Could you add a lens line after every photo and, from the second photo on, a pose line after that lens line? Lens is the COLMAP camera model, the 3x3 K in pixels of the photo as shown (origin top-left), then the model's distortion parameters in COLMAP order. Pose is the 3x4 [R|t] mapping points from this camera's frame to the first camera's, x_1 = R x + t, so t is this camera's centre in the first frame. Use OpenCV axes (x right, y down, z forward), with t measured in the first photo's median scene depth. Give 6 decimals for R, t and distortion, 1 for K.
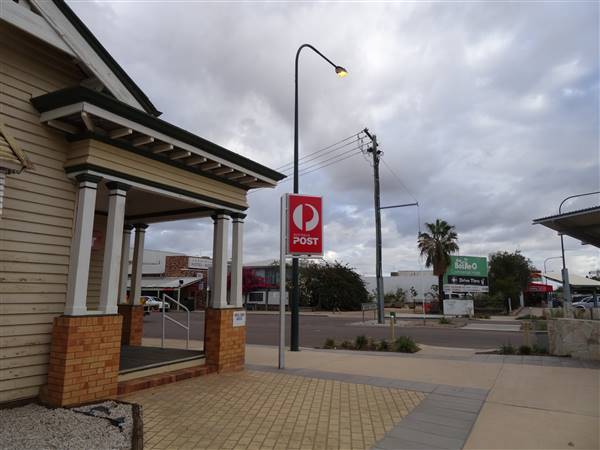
lens RADIAL K [[423.0, 0, 300.1], [0, 423.0, 225.3], [0, 0, 1]] dist [-0.005348, 0.004556]
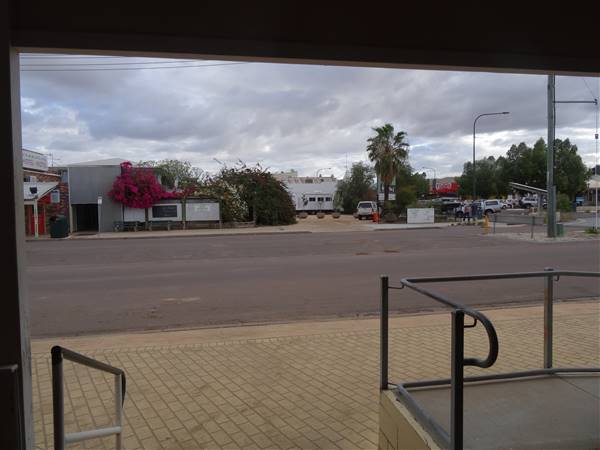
lens RADIAL K [[422.9, 0, 299.6], [0, 422.9, 223.0], [0, 0, 1]] dist [-0.008705, 0.001637]
pose [[0.773274, -0.048560, 0.632210, -1.296199], [-0.085454, 0.979986, 0.179794, 0.153269], [-0.628288, -0.193055, 0.753648, 1.149015]]
